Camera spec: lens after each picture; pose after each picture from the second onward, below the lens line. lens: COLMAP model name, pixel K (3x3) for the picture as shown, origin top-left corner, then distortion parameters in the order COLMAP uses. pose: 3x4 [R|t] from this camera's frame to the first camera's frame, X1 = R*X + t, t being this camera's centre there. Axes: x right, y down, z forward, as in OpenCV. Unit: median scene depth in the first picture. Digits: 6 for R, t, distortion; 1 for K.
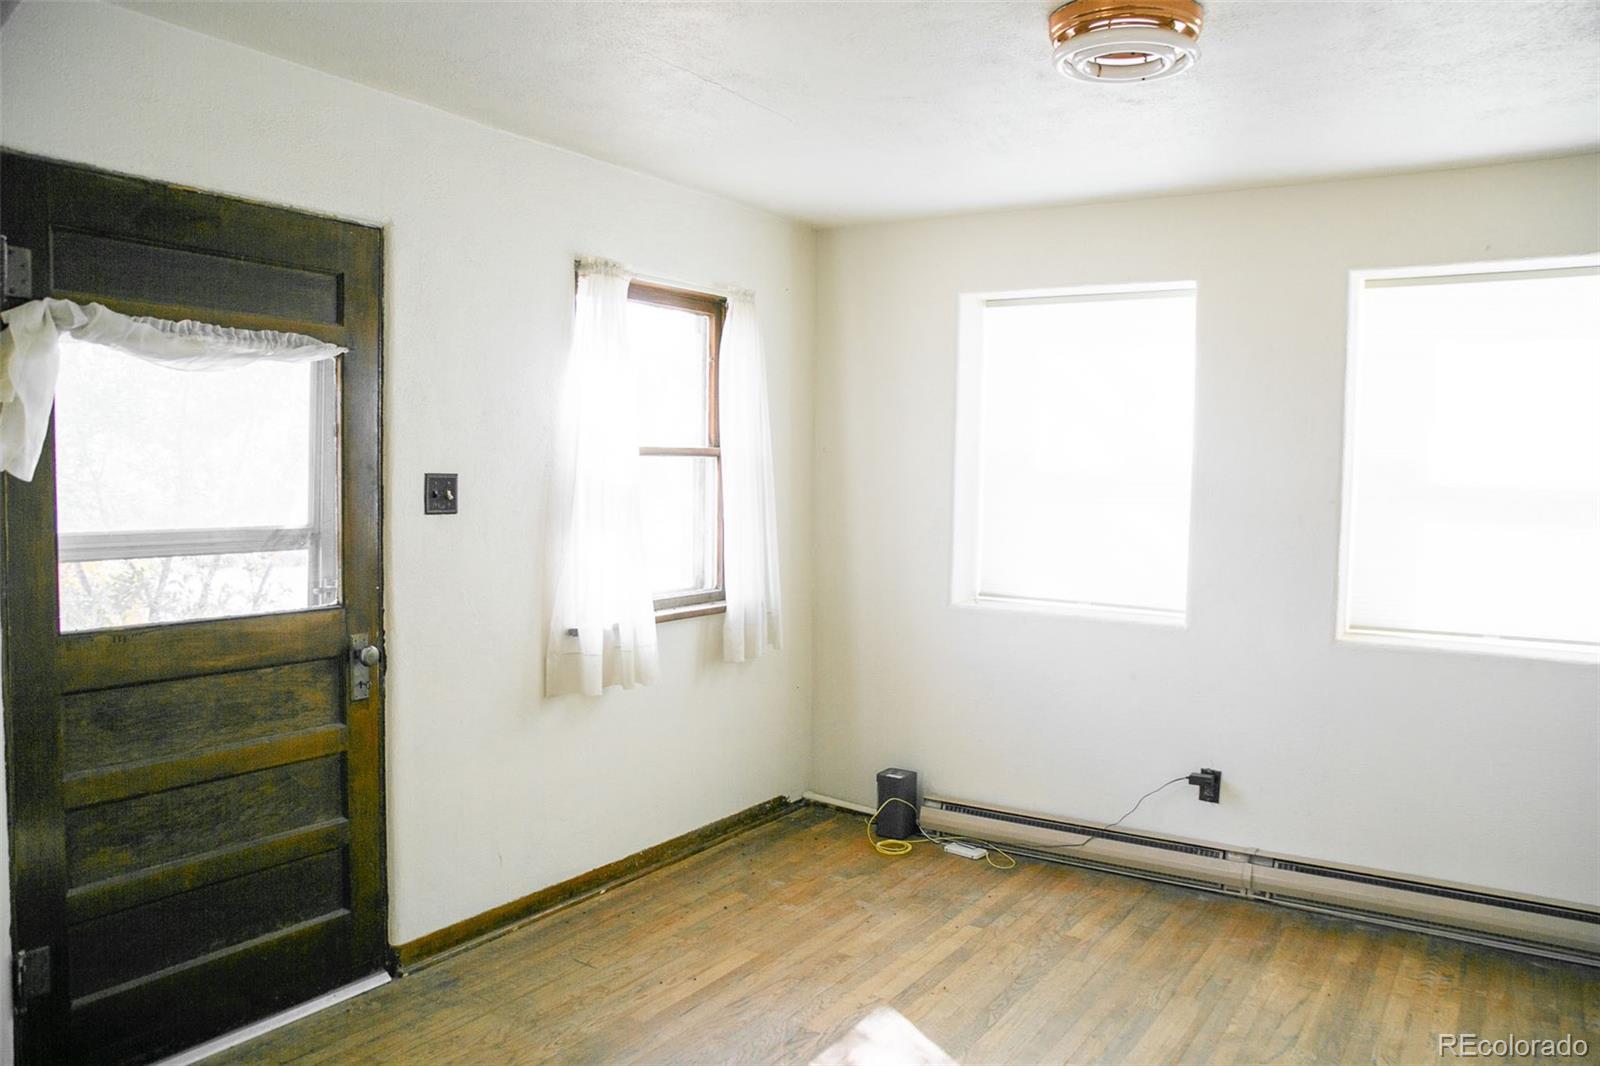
lens RADIAL K [[1169.3, 0, 795.4], [0, 1169.3, 541.2], [0, 0, 1]] dist [-0.104655, 0.067619]
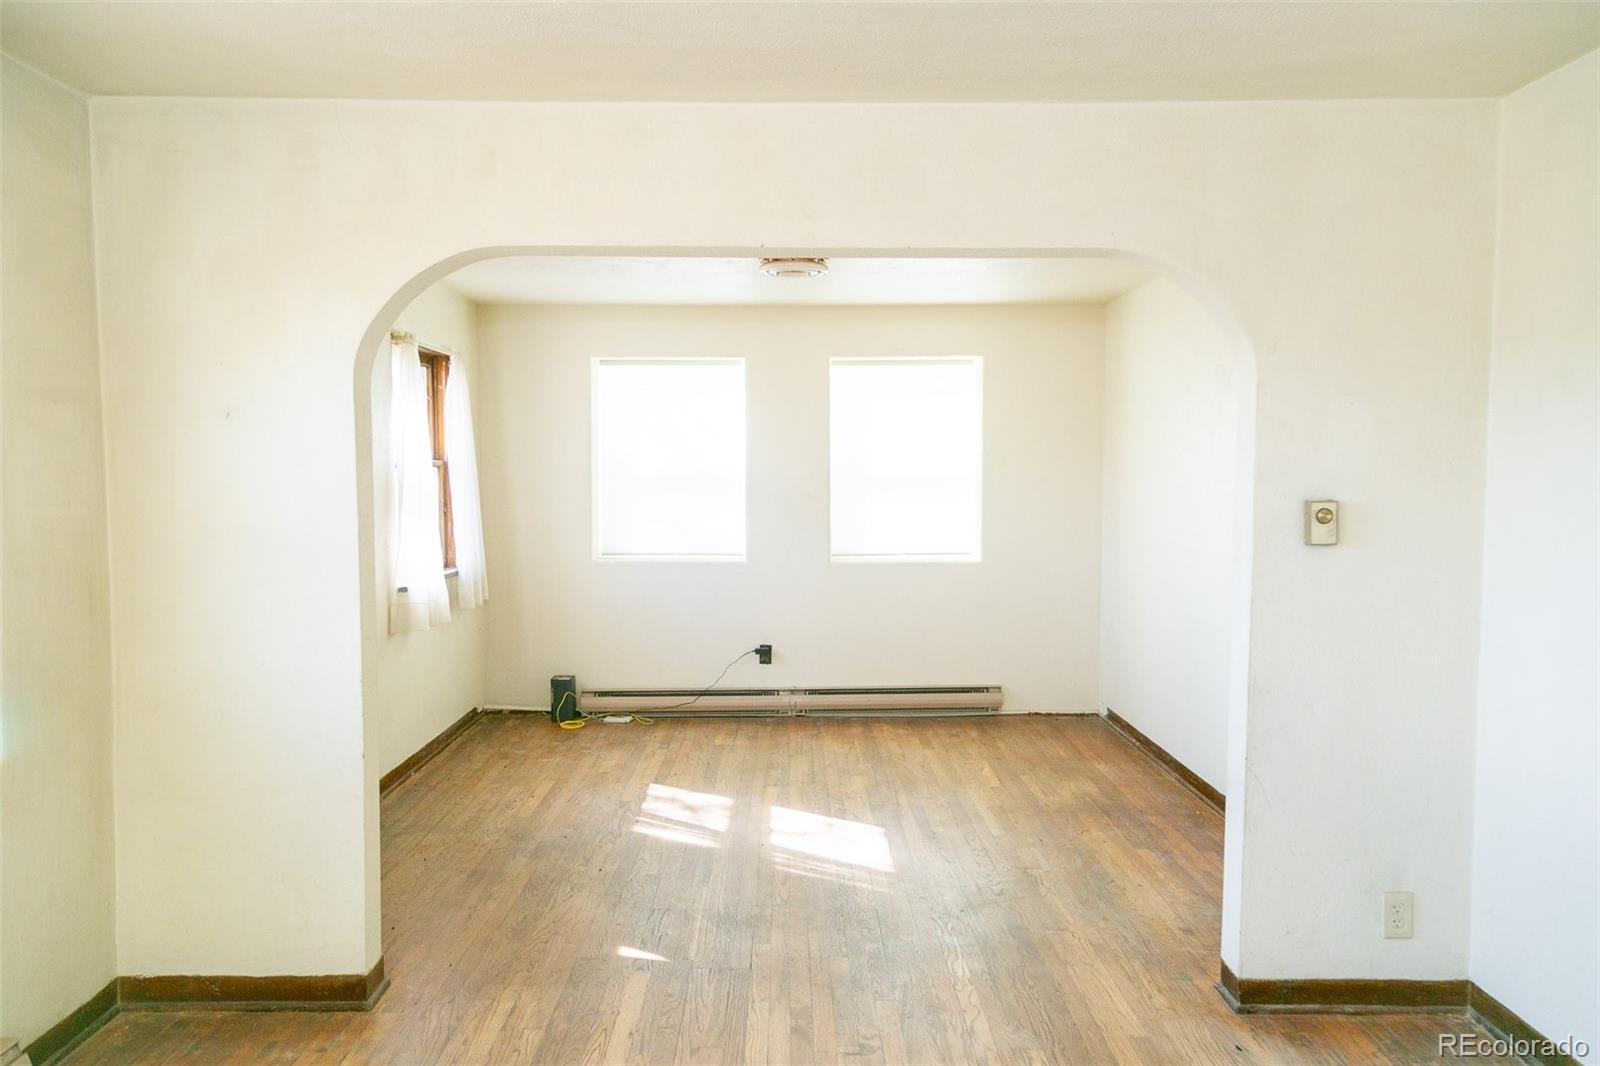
lens RADIAL K [[1069.6, 0, 791.6], [0, 1069.6, 528.3], [0, 0, 1]] dist [0.008300, -0.001269]
pose [[0.835781, -0.049636, 0.546815, -0.501324], [0.052529, 0.998566, 0.010356, 0.013199], [-0.546544, 0.020068, 0.837190, -0.377917]]
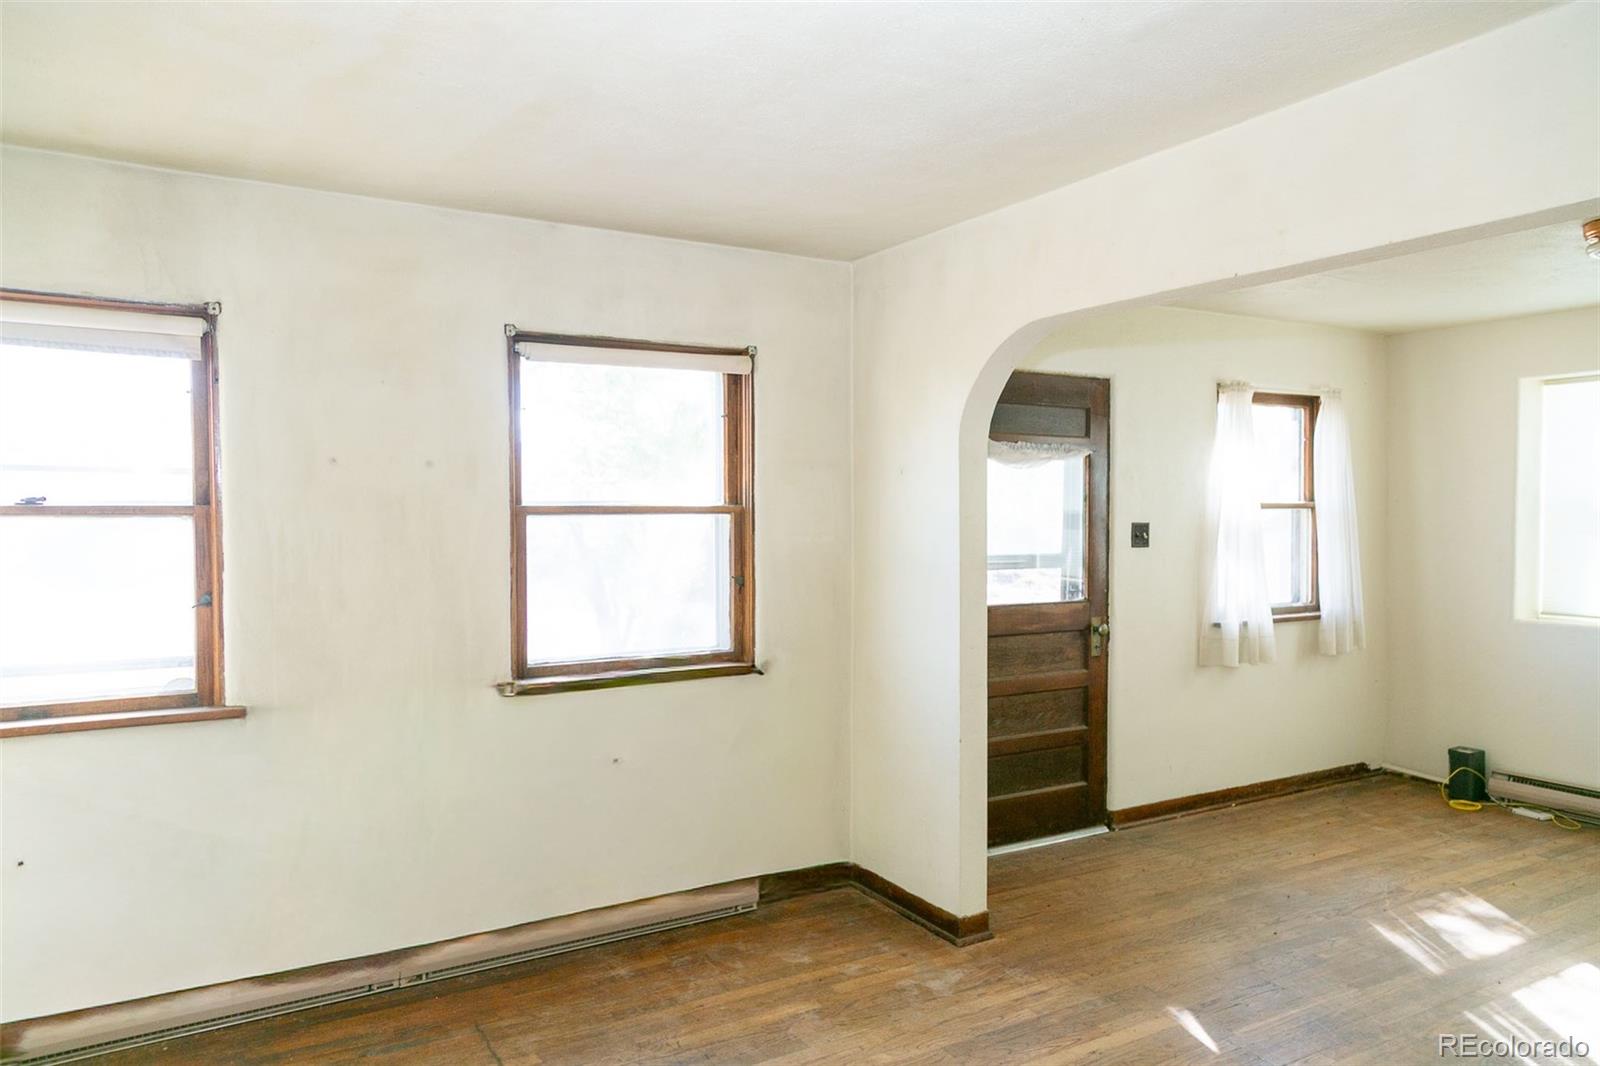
lens RADIAL K [[1055.5, 0, 800.6], [0, 1055.5, 538.4], [0, 0, 1]] dist [0.006577, 0.000081]
pose [[0.894413, -0.008272, -0.447165, -0.057235], [-0.011431, 0.999080, -0.041344, 0.027285], [0.447096, 0.042090, 0.893495, -0.480182]]
